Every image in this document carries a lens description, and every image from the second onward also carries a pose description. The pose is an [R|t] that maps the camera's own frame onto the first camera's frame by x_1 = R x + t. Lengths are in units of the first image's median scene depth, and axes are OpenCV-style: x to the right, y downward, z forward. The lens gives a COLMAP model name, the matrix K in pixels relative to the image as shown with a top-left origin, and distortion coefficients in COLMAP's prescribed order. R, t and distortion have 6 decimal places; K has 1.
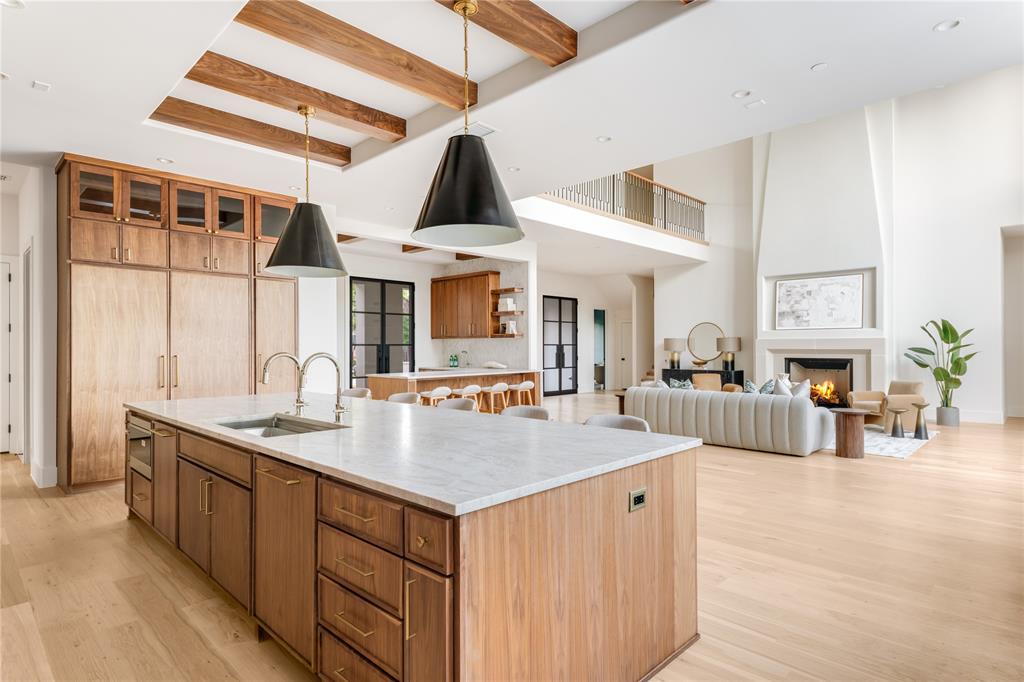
lens RADIAL K [[552.5, 0, 512.3], [0, 552.5, 341.3], [0, 0, 1]] dist [0.013770, 0.000315]
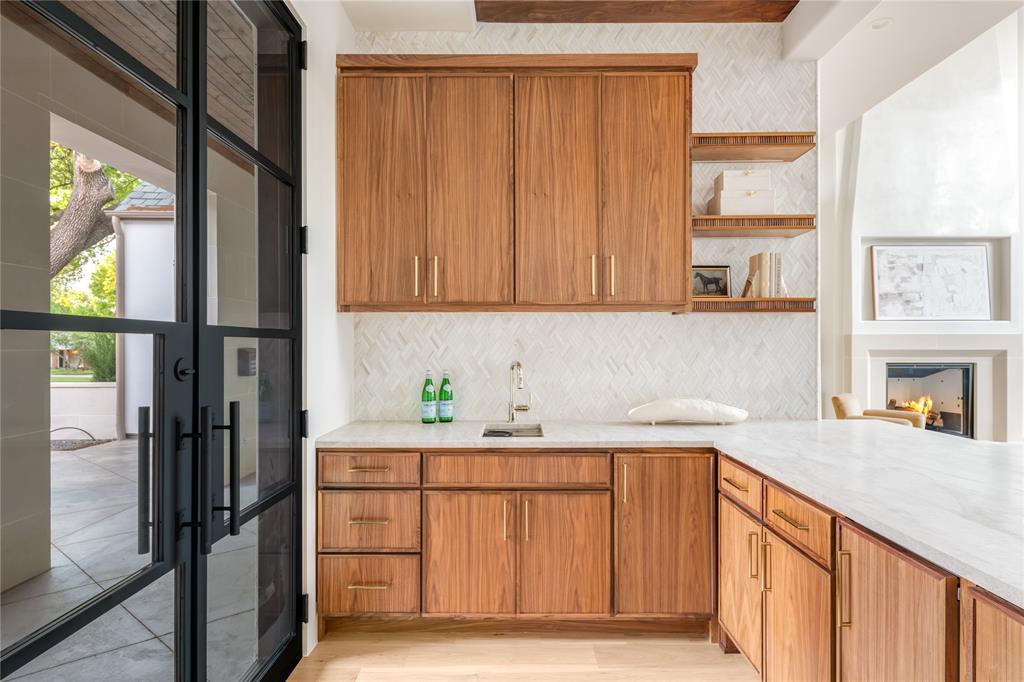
lens RADIAL K [[534.5, 0, 512.4], [0, 534.5, 343.4], [0, 0, 1]] dist [0.002507, 0.000236]
pose [[0.719952, 0.005667, 0.694001, -0.275116], [-0.005989, 0.999980, -0.001954, 0.010303], [-0.693998, -0.002750, 0.719972, 0.869134]]
